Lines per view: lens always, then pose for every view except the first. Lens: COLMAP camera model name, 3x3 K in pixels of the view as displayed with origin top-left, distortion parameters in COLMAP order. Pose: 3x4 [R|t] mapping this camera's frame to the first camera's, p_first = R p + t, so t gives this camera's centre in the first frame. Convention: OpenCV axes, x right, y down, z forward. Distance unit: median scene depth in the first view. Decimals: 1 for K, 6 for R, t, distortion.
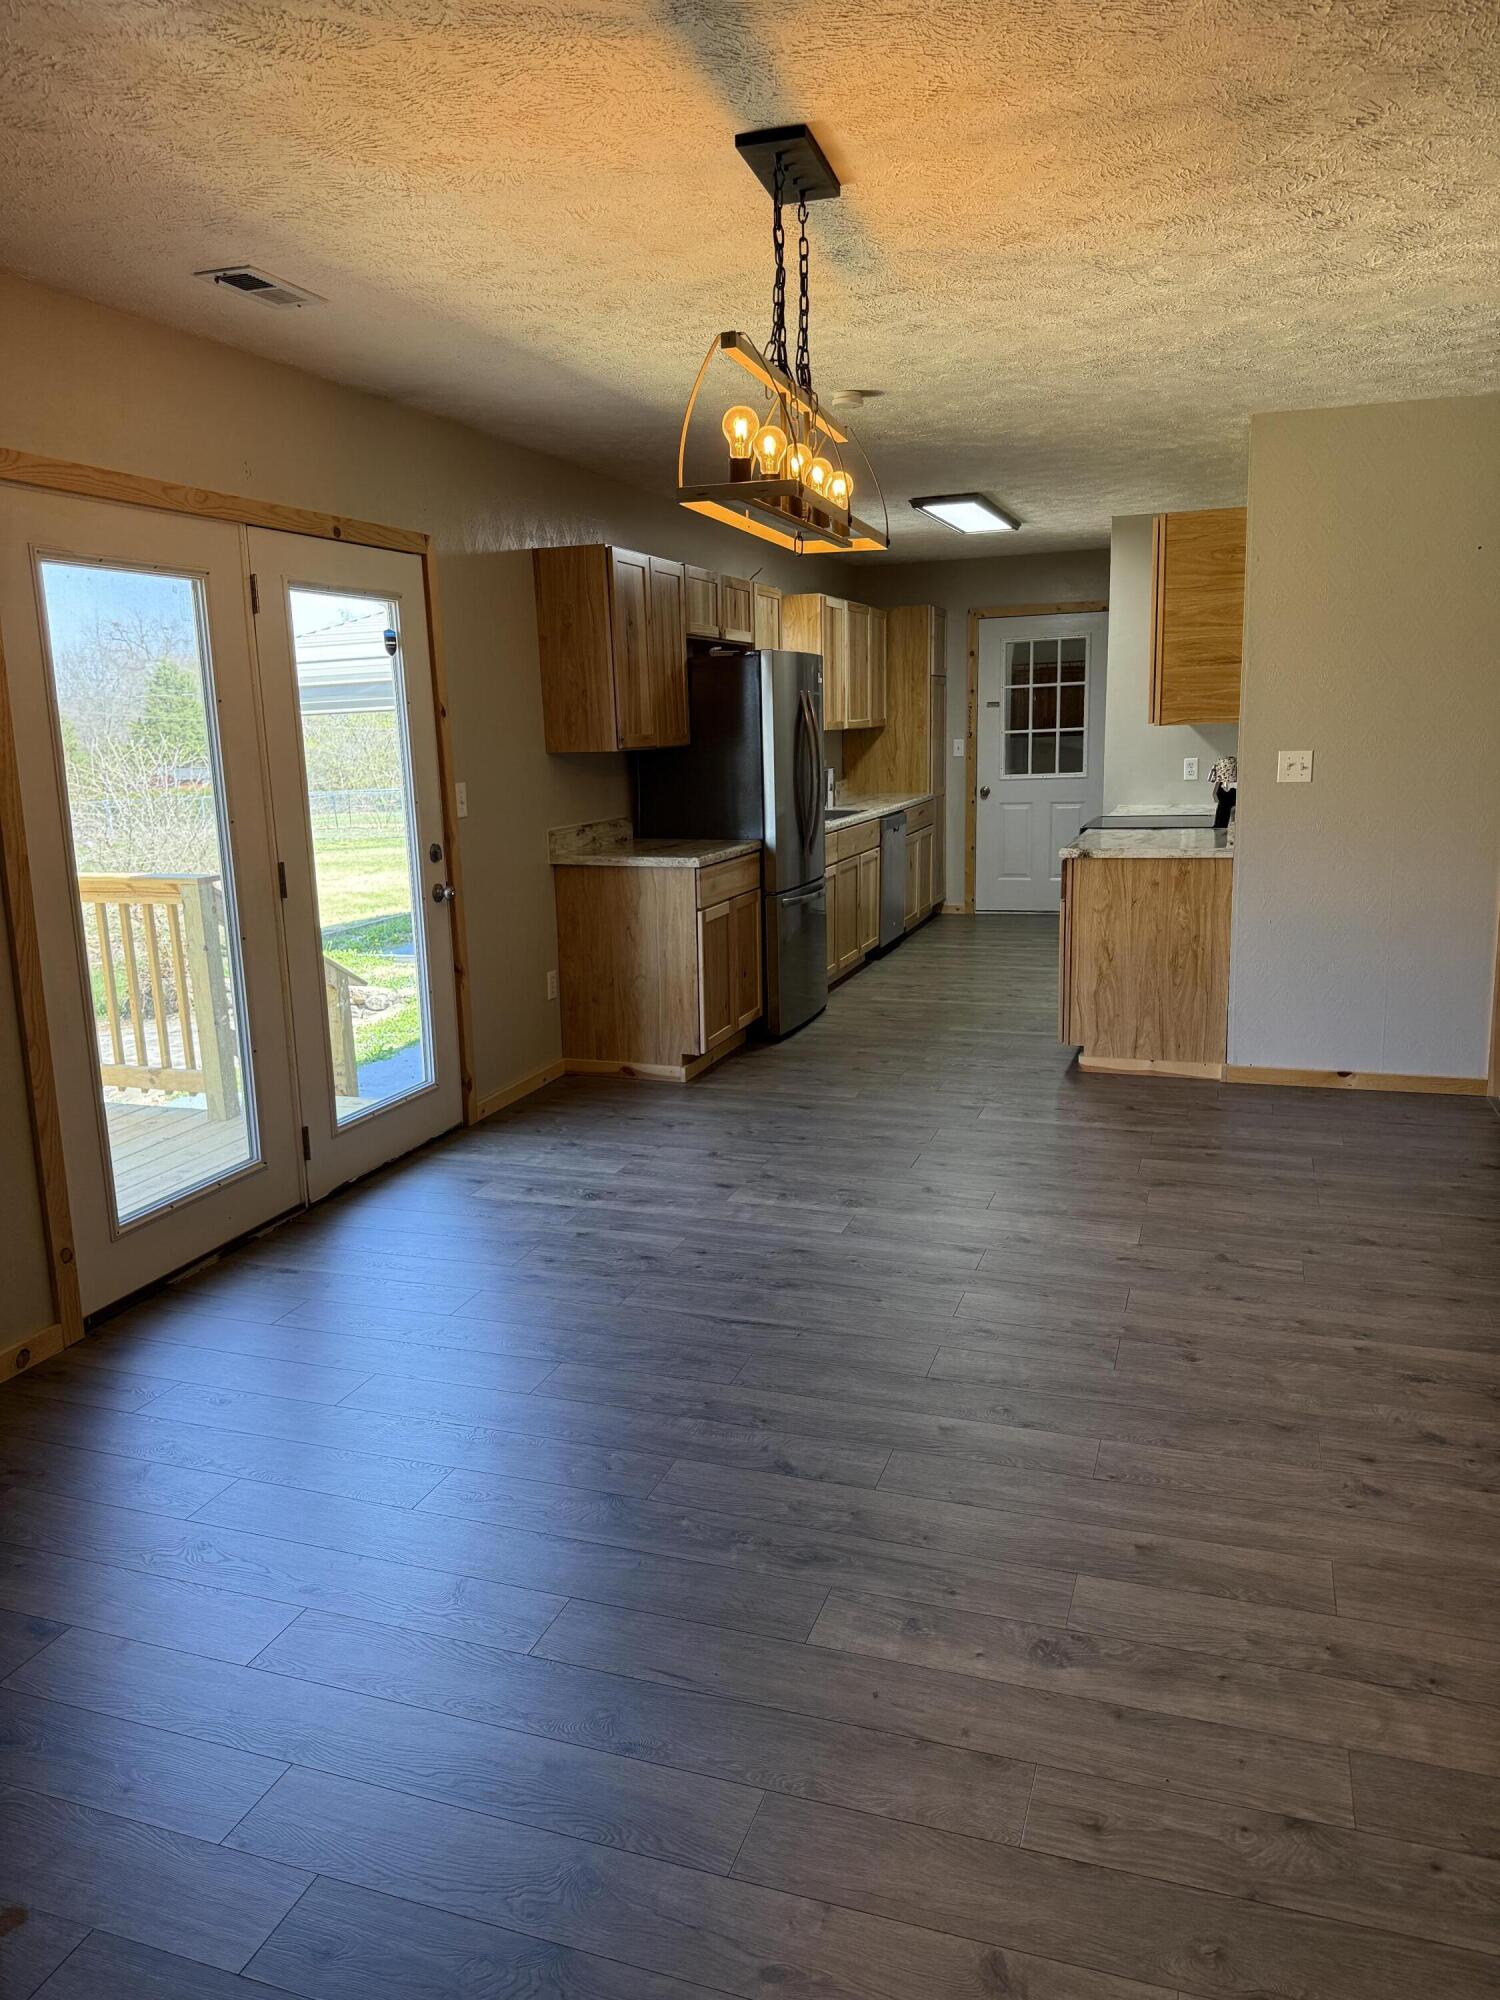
lens RADIAL K [[1411.8, 0, 750.2], [0, 1411.8, 1005.2], [0, 0, 1]] dist [0.066179, -0.073924]
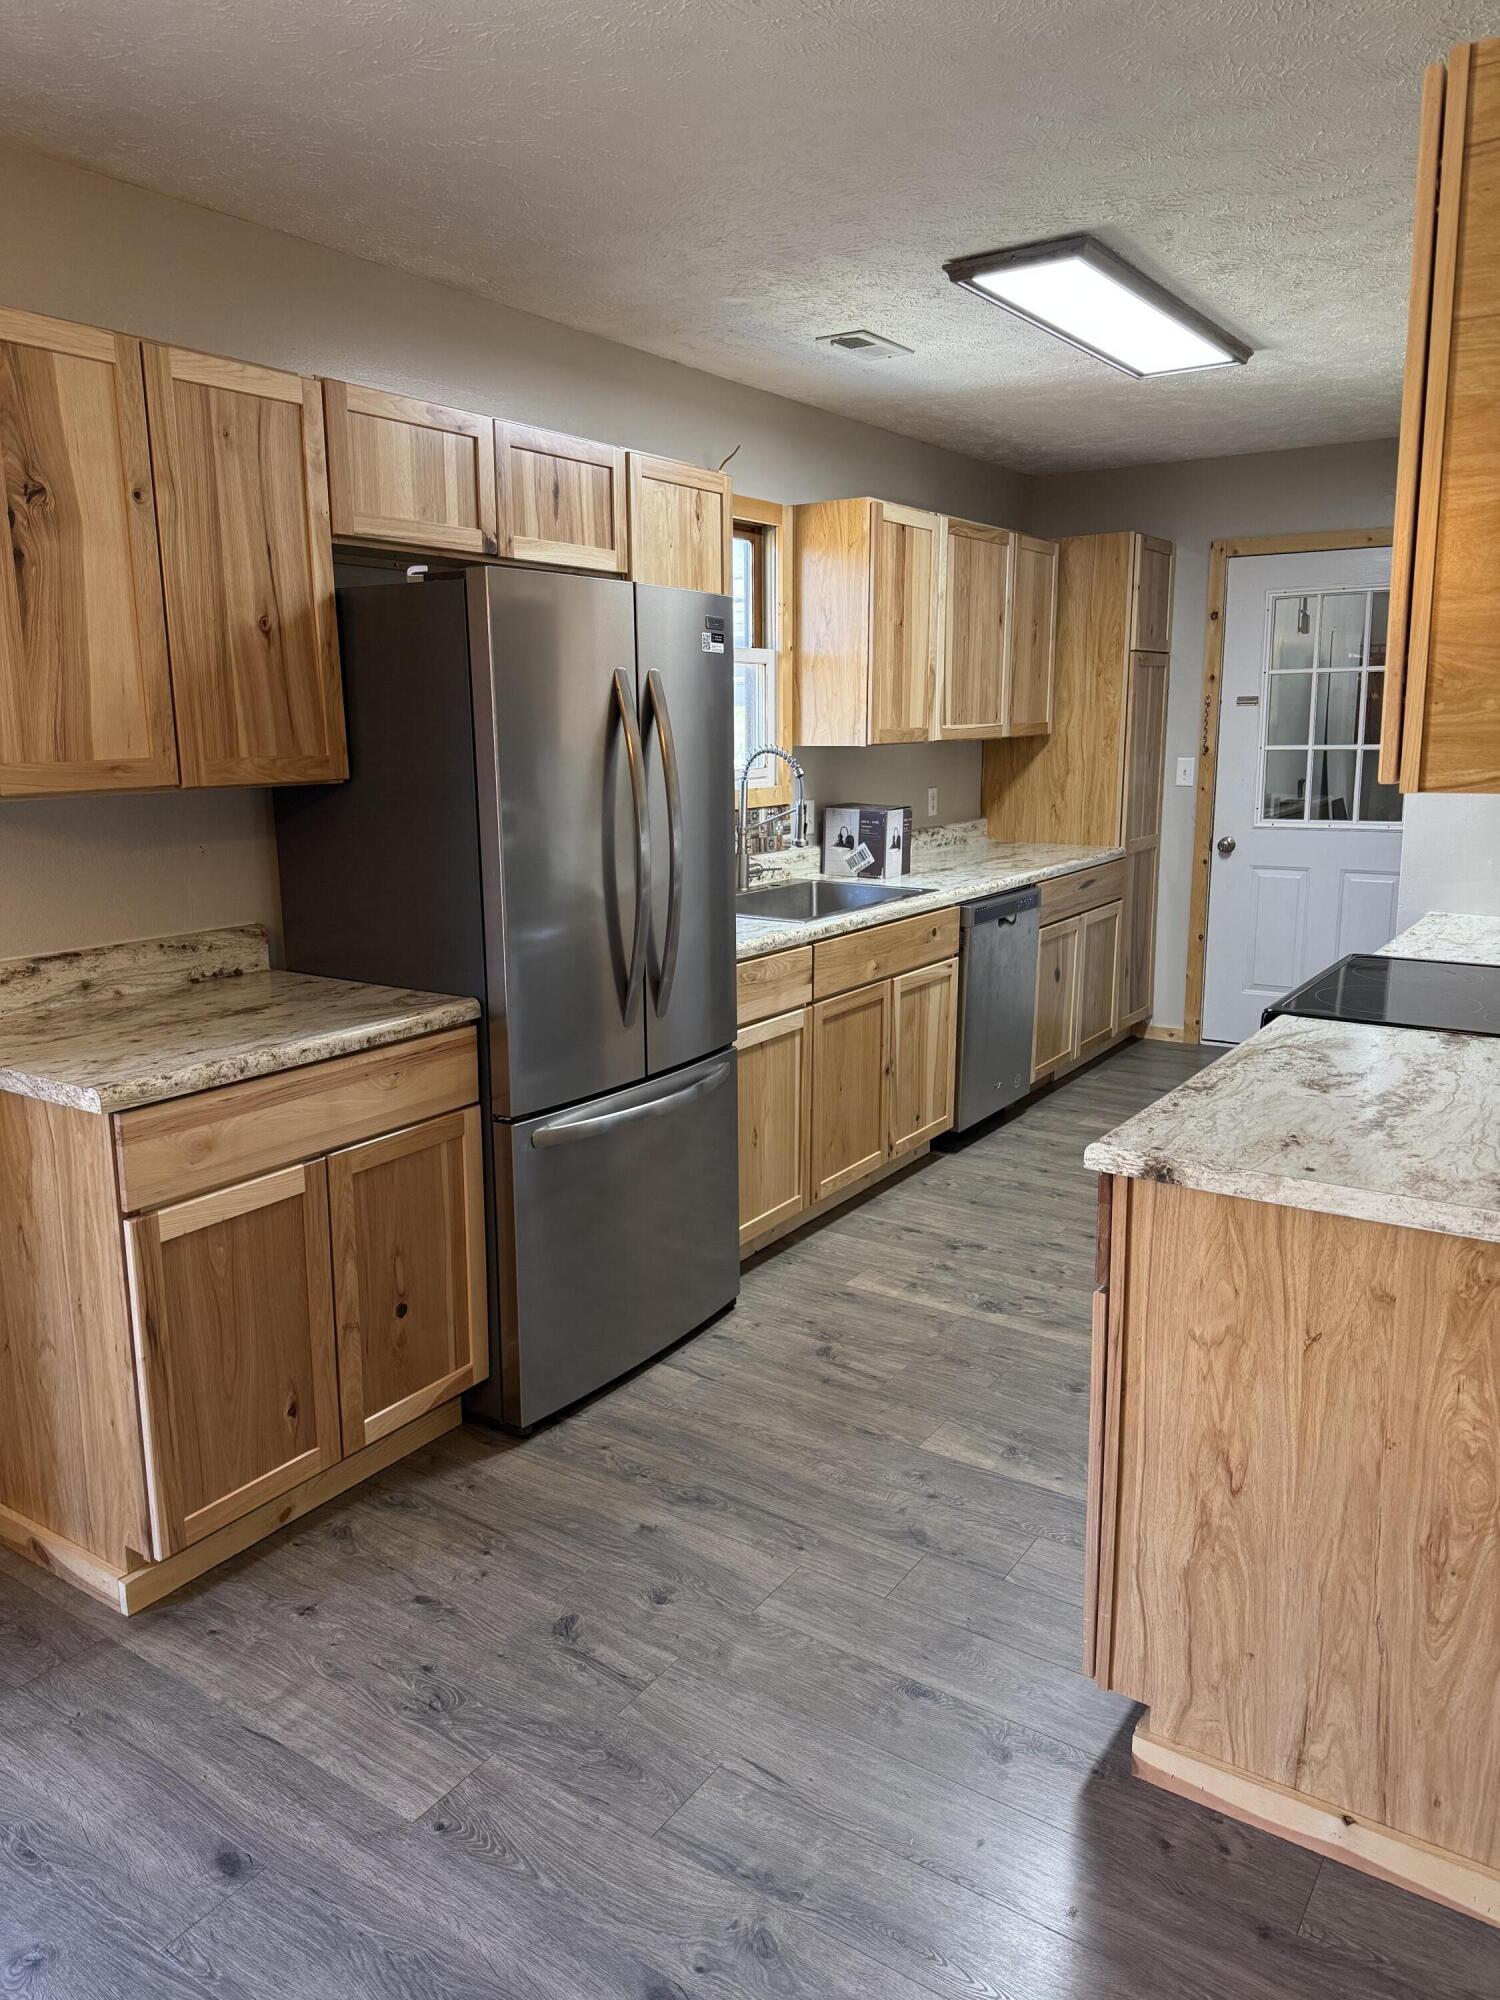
lens RADIAL K [[1411.8, 0, 761.7], [0, 1411.8, 987.1], [0, 0, 1]] dist [0.066179, -0.073924]
pose [[0.967884, 0.069402, -0.241628, 0.246893], [-0.069941, 0.997531, 0.006355, -0.160555], [0.241472, 0.010749, 0.970348, 0.729454]]
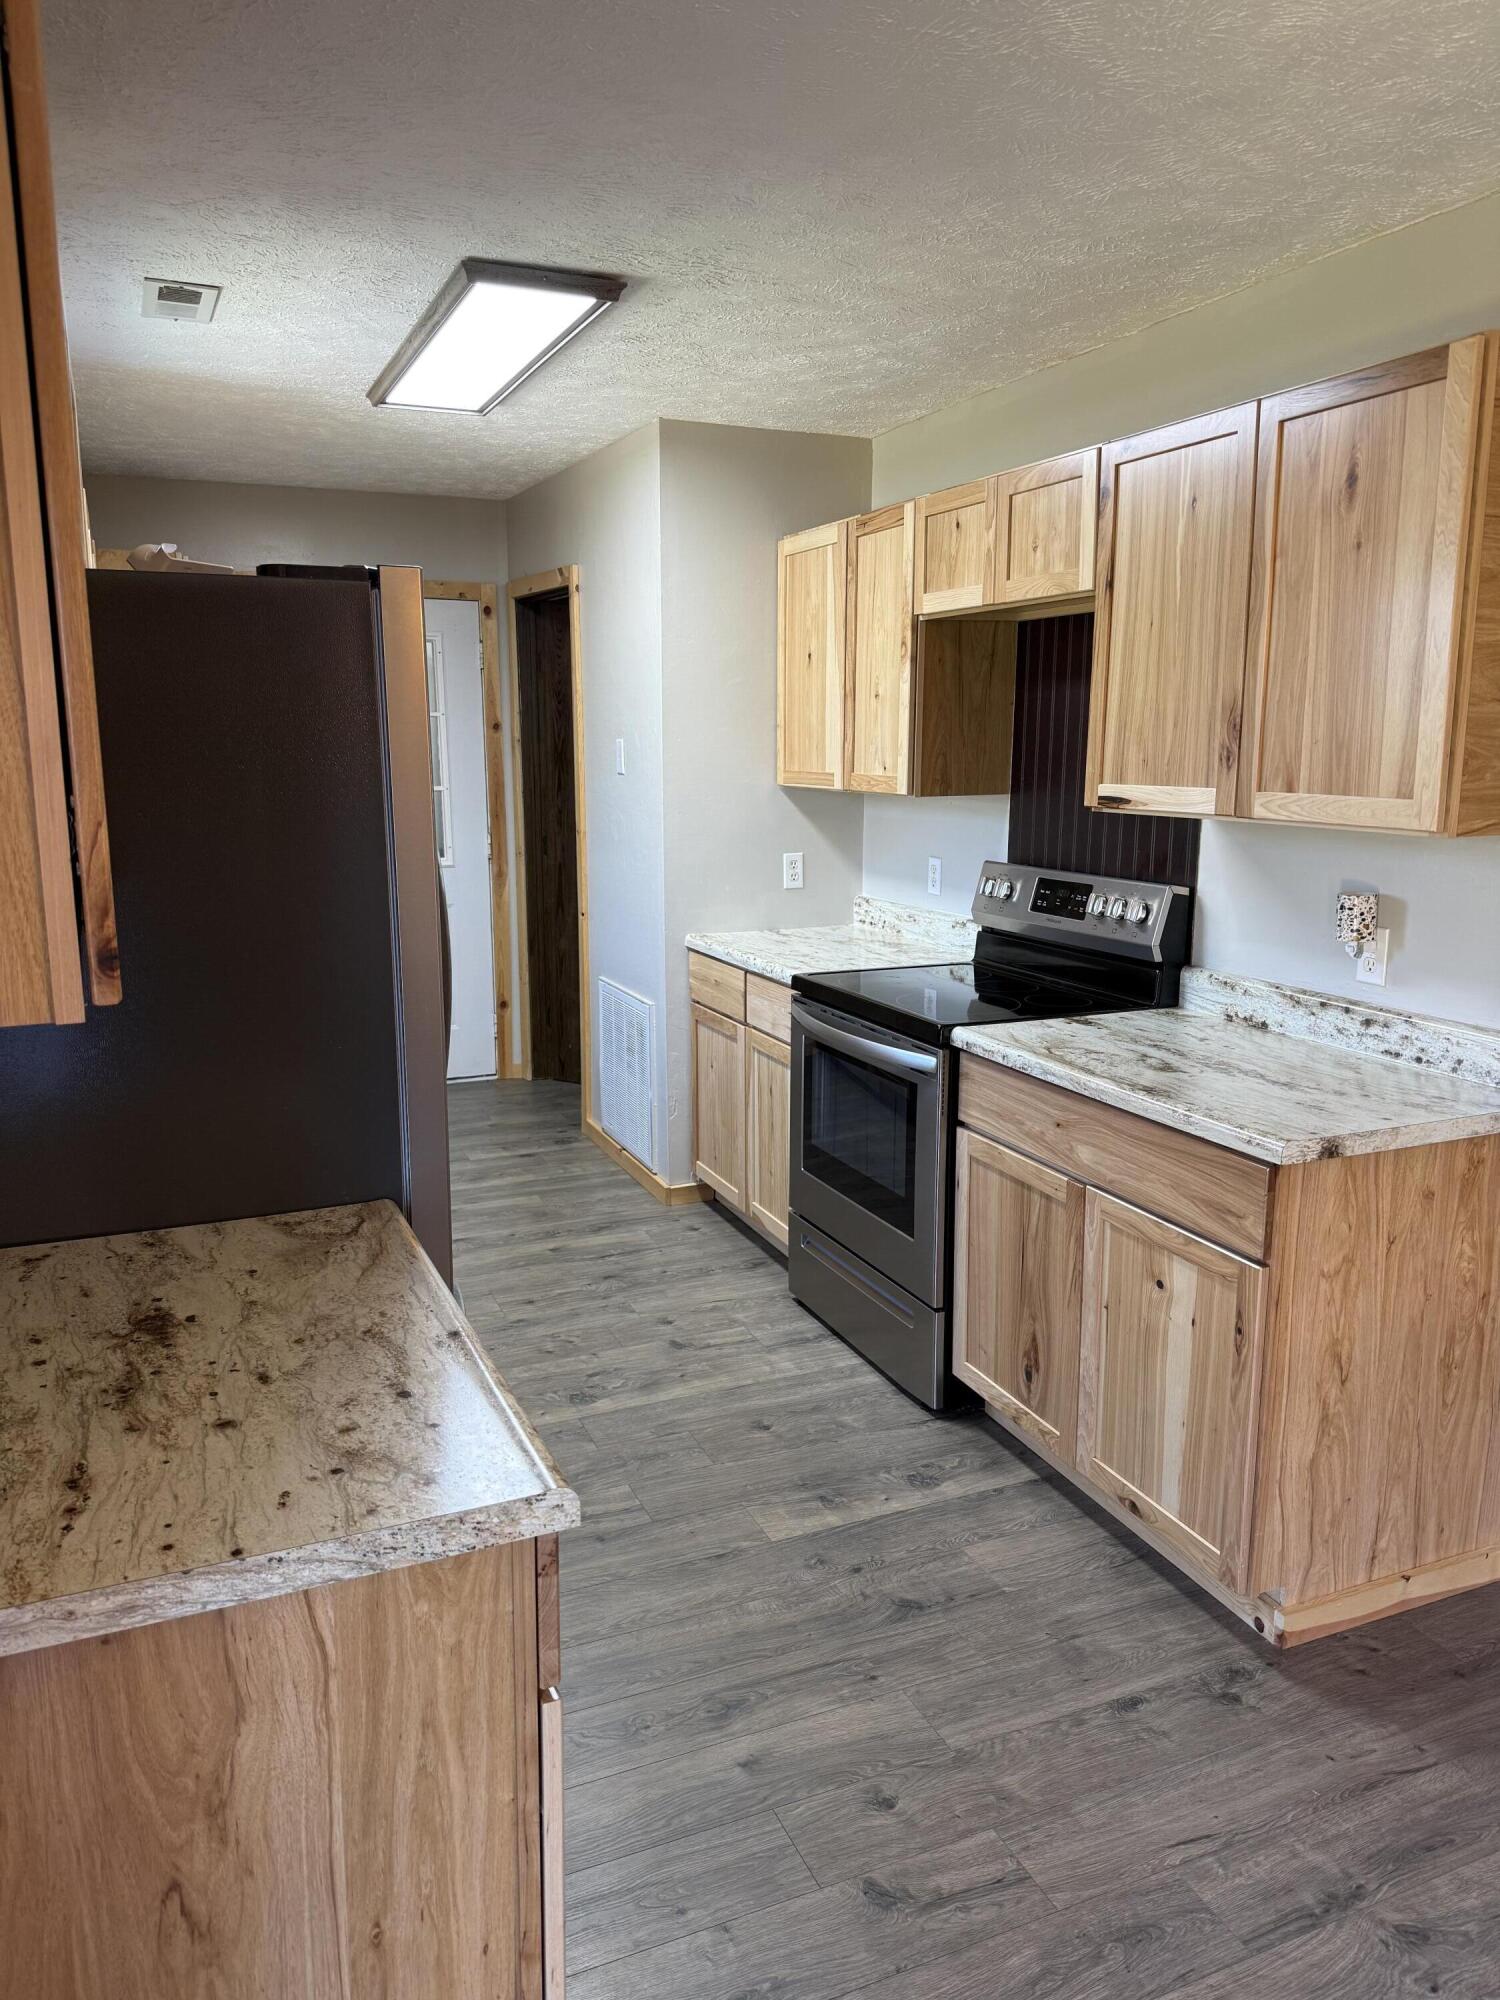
lens RADIAL K [[1411.8, 0, 744.2], [0, 1411.8, 991.1], [0, 0, 1]] dist [0.066179, -0.073924]
pose [[0.731925, -0.090837, 0.675303, -0.175213], [0.108296, 0.993985, 0.016326, -0.195835], [-0.672724, 0.061183, 0.737360, 0.895118]]
